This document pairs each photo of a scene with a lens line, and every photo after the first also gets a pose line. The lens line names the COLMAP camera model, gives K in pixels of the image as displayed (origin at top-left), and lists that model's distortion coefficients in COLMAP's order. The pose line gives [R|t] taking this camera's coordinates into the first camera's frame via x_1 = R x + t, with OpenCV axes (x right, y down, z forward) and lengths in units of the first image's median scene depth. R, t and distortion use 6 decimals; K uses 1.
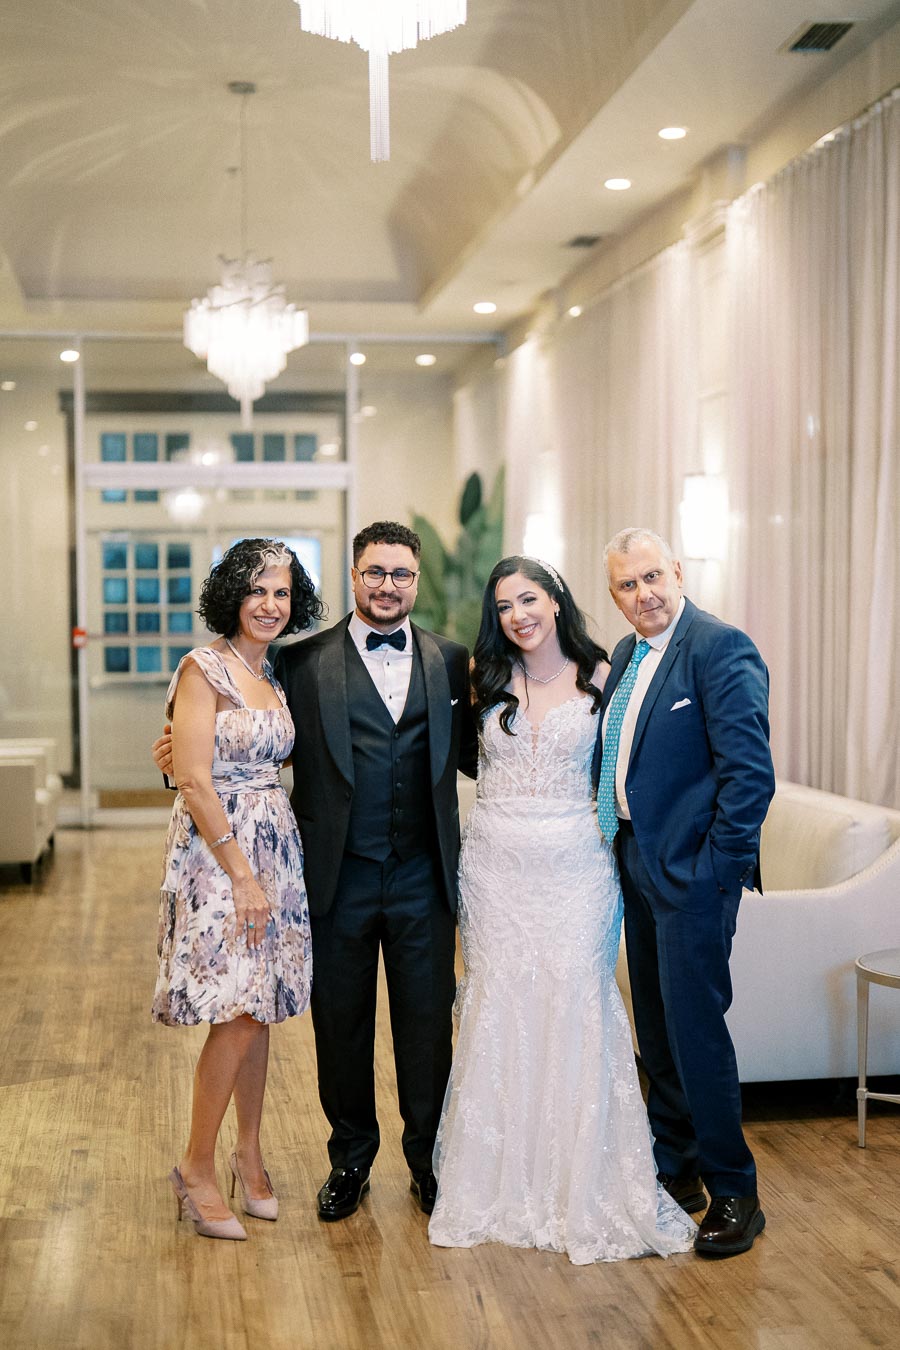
lens RADIAL K [[1918.1, 0, 450.0], [0, 1918.1, 675.0], [0, 0, 1]] dist [-0.136034, 1.001549]
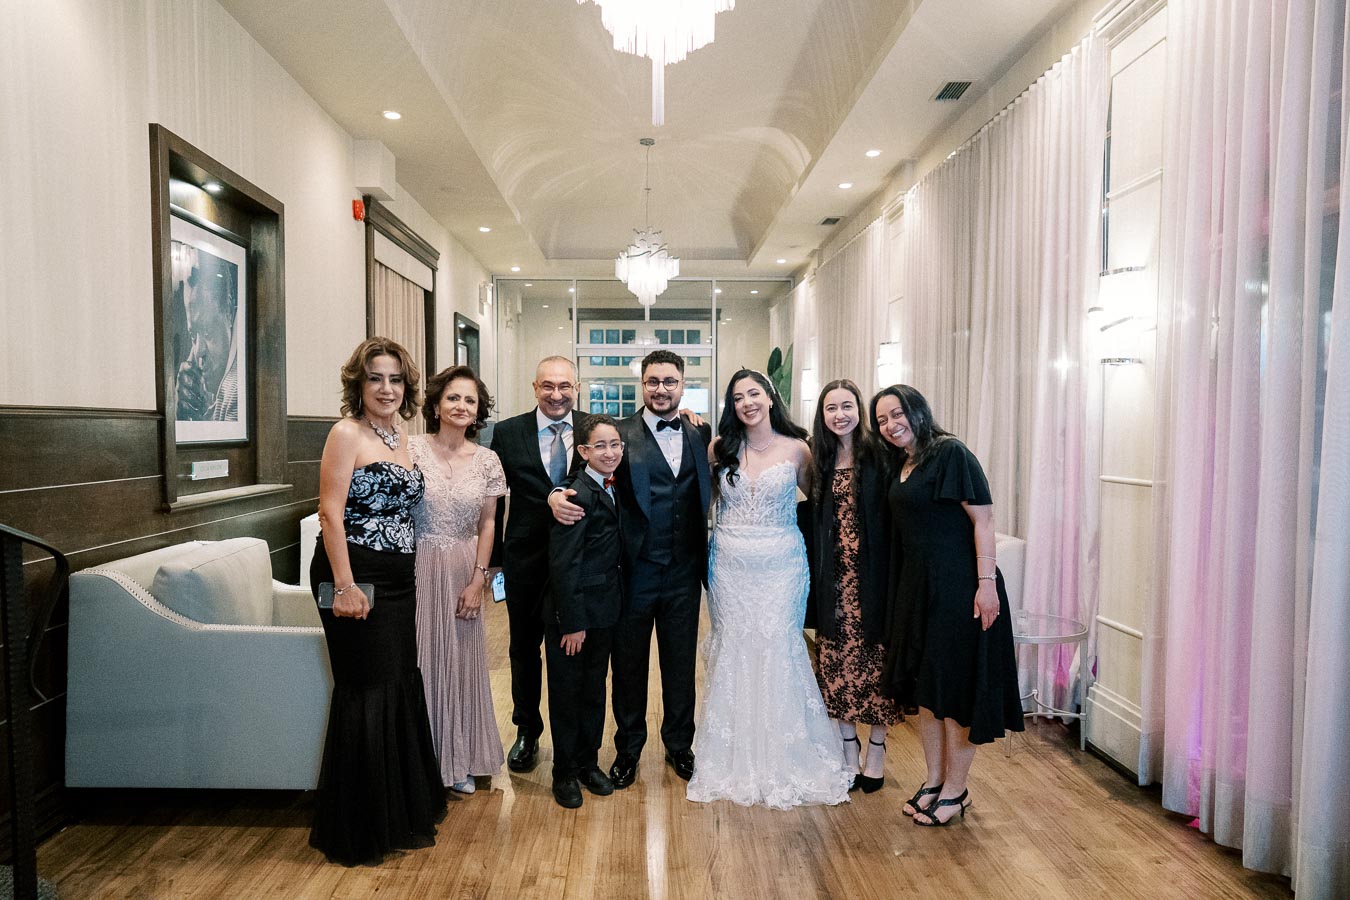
lens RADIAL K [[926.7, 0, 675.0], [0, 926.7, 450.0], [0, 0, 1]] dist [-0.028269, -0.007623]
pose [[0.993238, 0.012538, -0.115416, 0.035897], [-0.013185, 0.999901, -0.004838, 0.003079], [0.115344, 0.006327, 0.993306, 0.117572]]
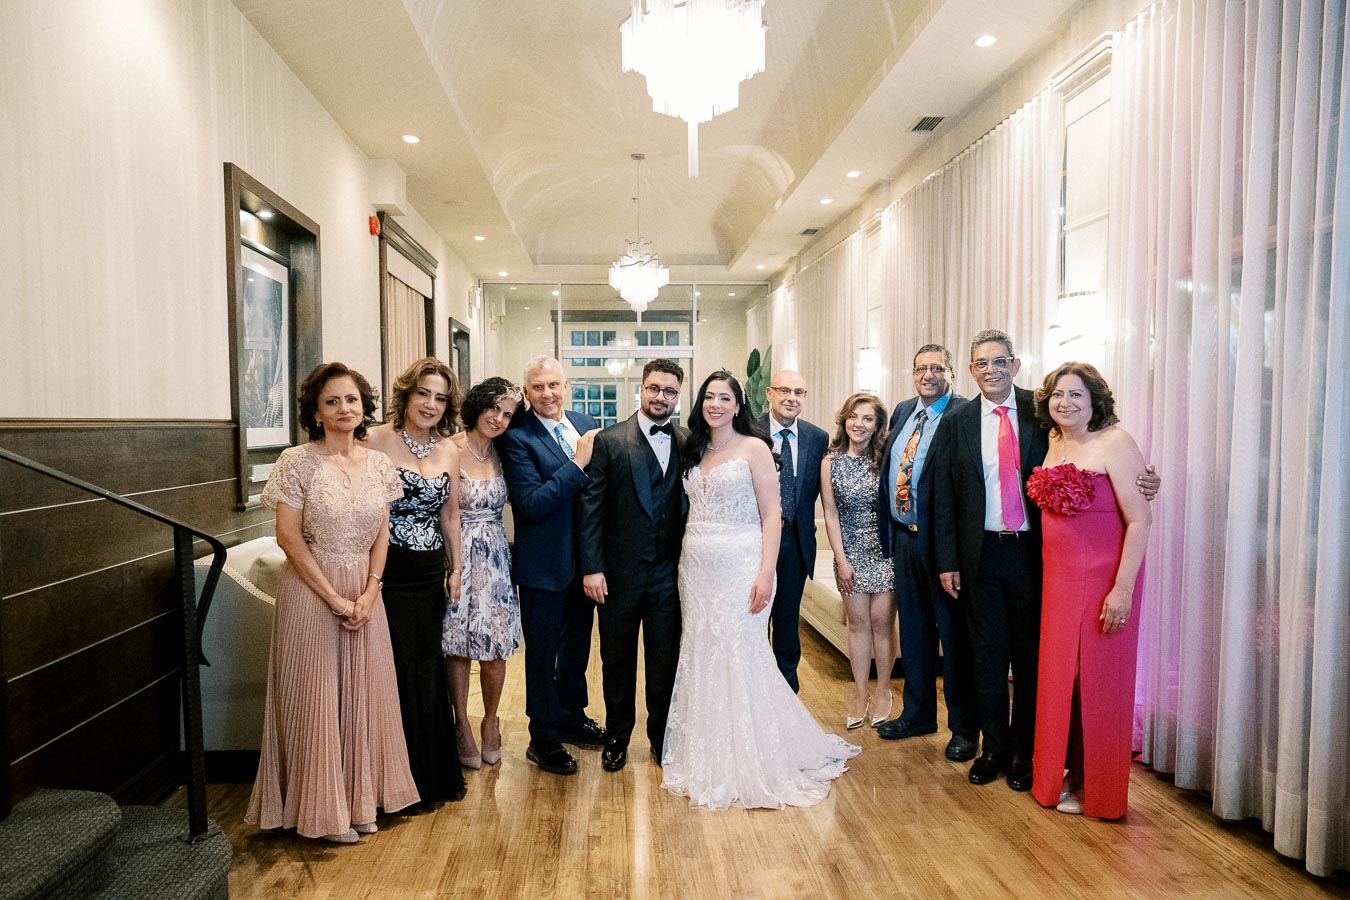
lens RADIAL K [[932.6, 0, 694.4], [0, 932.6, 450.3], [0, 0, 1]] dist [-0.005037, -0.105327]
pose [[0.998360, 0.002036, -0.057205, 0.009065], [-0.002094, 0.999997, -0.000955, 0.001213], [0.057203, 0.001074, 0.998362, 0.037011]]
